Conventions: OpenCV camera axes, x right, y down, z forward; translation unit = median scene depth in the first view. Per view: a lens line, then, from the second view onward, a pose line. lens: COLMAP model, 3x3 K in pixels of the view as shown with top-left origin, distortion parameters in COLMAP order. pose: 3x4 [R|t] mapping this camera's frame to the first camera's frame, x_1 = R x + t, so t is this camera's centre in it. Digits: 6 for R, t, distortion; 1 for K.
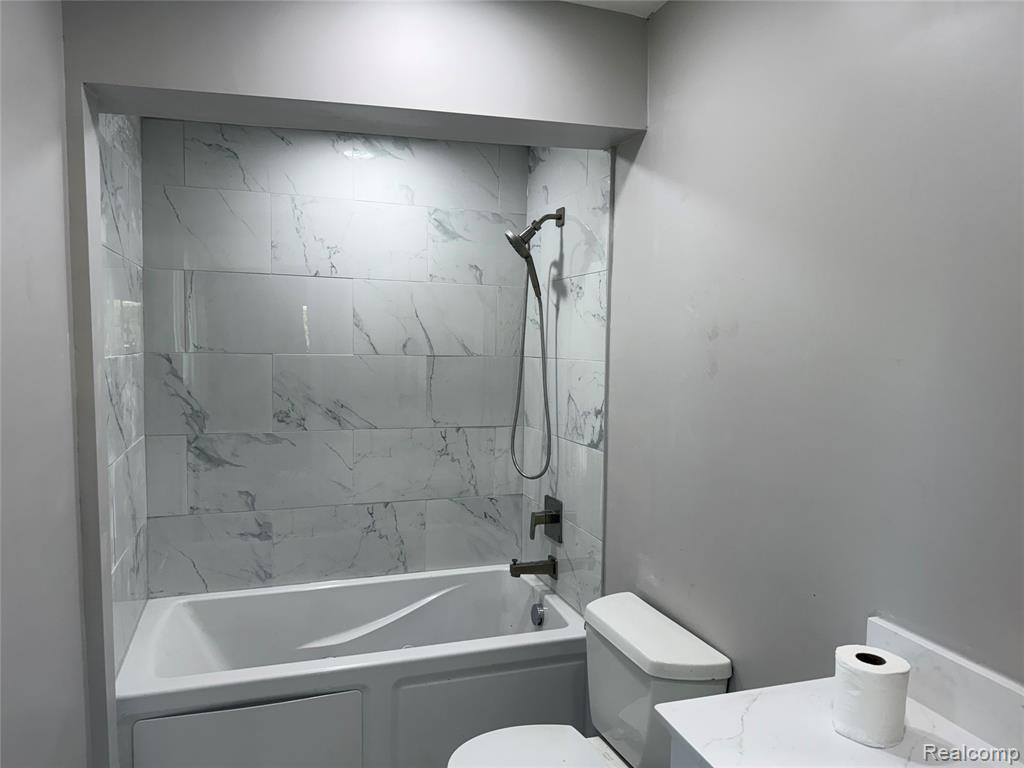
lens RADIAL K [[695.6, 0, 512.0], [0, 695.6, 384.0], [0, 0, 1]] dist [0.140220, -0.141862]
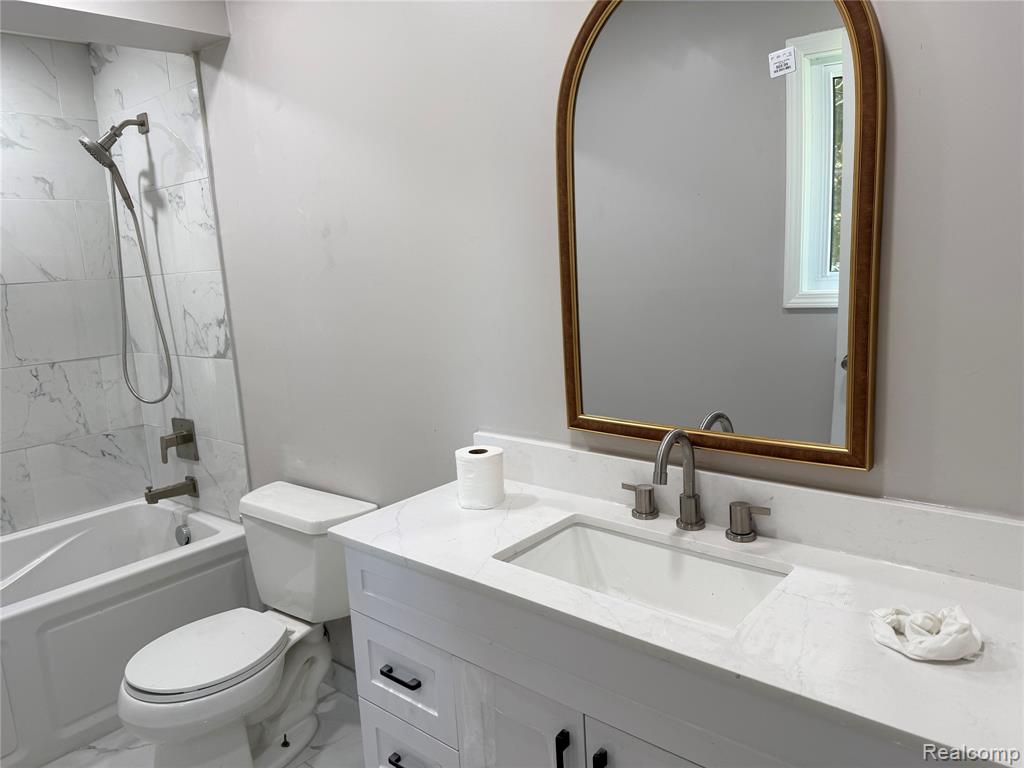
lens RADIAL K [[727.3, 0, 512.0], [0, 727.3, 384.0], [0, 0, 1]] dist [-0.026078, 0.001762]
pose [[0.845886, -0.144869, 0.513313, -0.062075], [0.099857, 0.988404, 0.114396, 0.046930], [-0.523933, -0.045508, 0.850543, -0.091919]]
